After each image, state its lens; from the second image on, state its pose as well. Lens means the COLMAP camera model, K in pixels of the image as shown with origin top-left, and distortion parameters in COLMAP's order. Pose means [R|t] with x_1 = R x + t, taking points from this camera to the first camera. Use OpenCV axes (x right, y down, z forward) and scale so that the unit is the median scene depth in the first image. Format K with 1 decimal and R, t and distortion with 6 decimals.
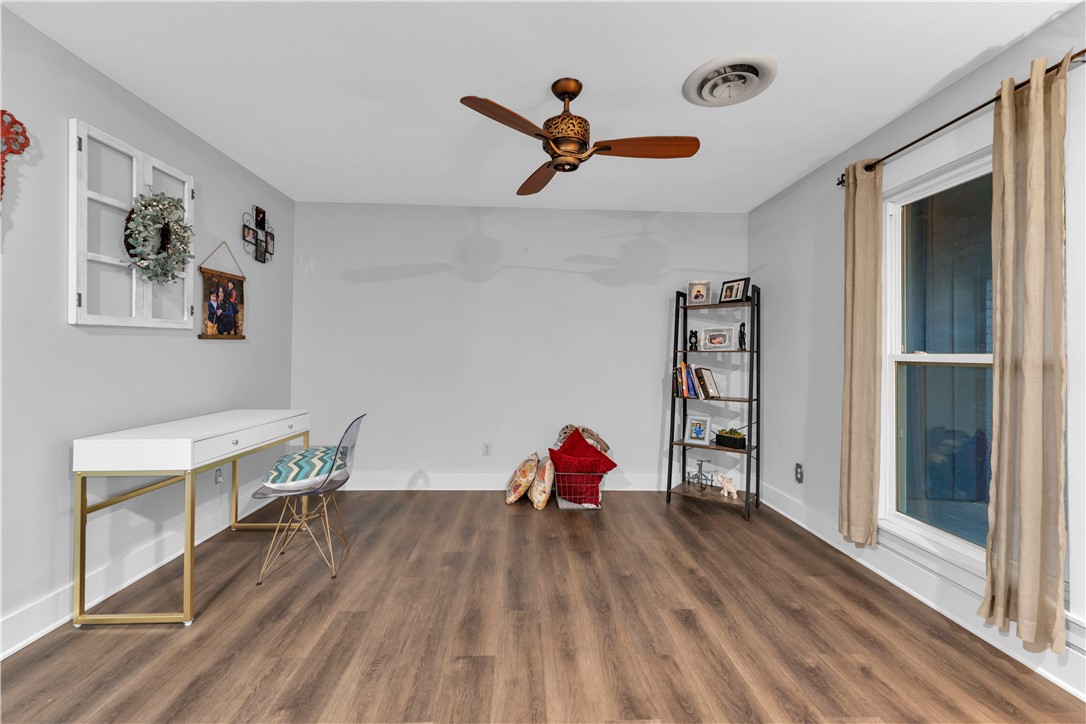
lens RADIAL K [[441.3, 0, 542.1], [0, 441.3, 348.6], [0, 0, 1]] dist [0.005914, 0.000179]
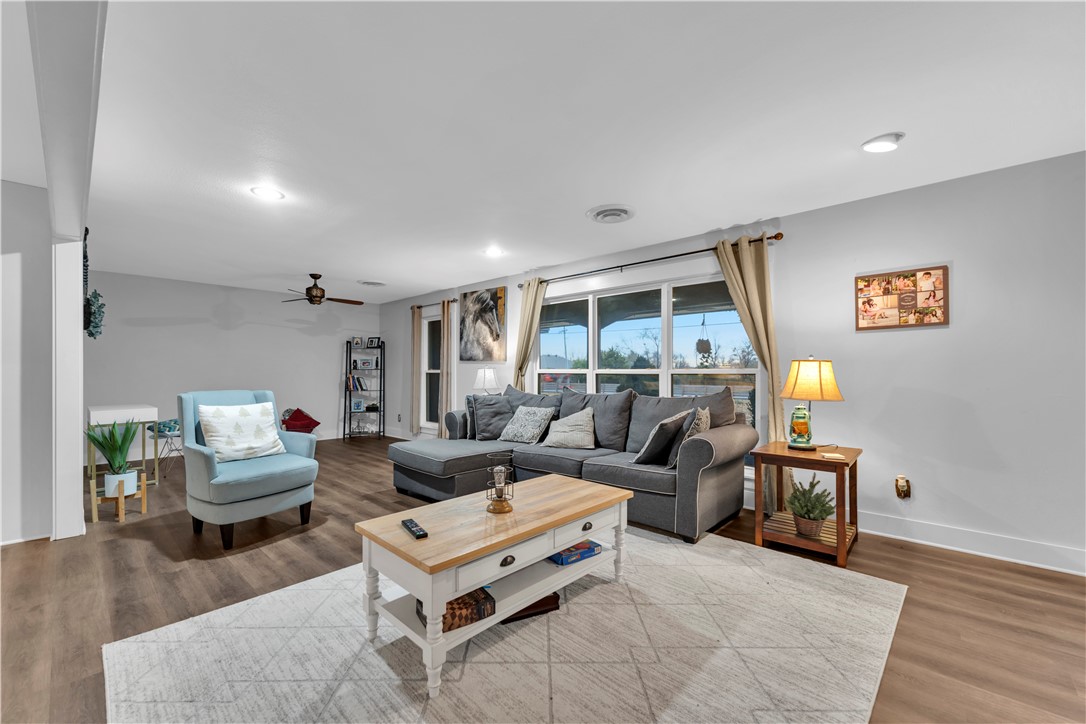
lens RADIAL K [[441.3, 0, 535.8], [0, 441.3, 368.1], [0, 0, 1]] dist [0.005914, 0.000179]
pose [[0.719940, -0.005252, 0.694016, -0.547011], [-0.000576, 0.999966, 0.008166, -0.019980], [-0.694036, -0.006279, 0.719913, -1.226932]]
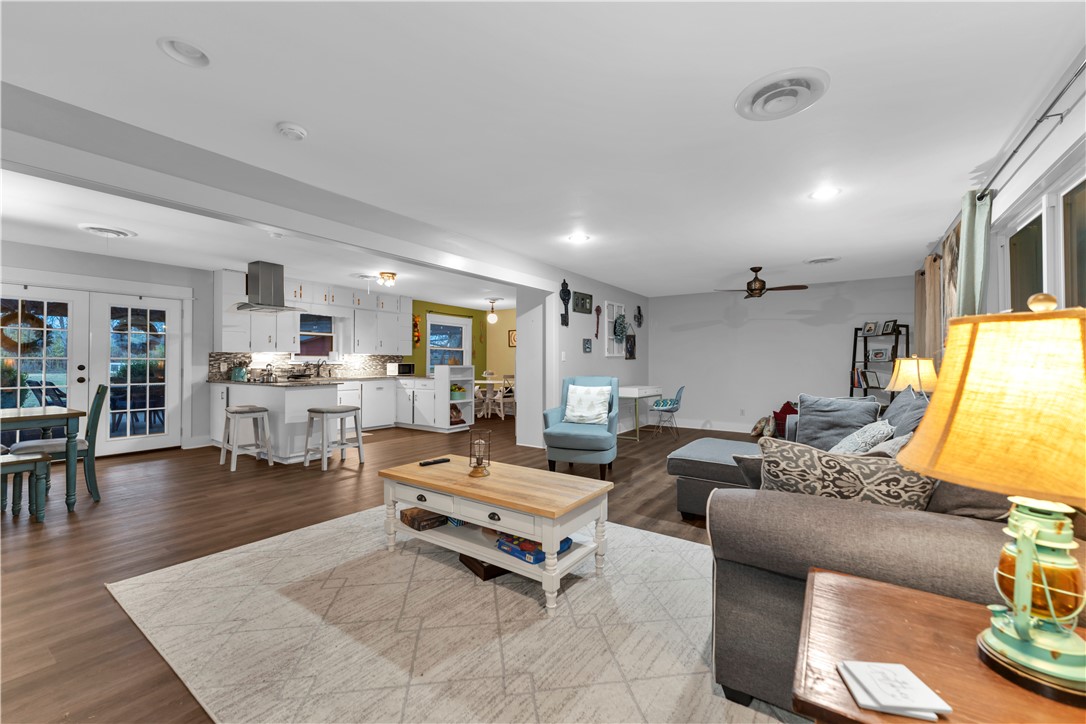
lens RADIAL K [[441.3, 0, 536.1], [0, 441.3, 358.7], [0, 0, 1]] dist [0.005914, 0.000179]
pose [[0.792122, -0.015812, -0.610157, 0.405451], [0.013314, 0.999874, -0.008626, -0.008602], [0.610217, -0.001291, 0.792233, -1.291693]]
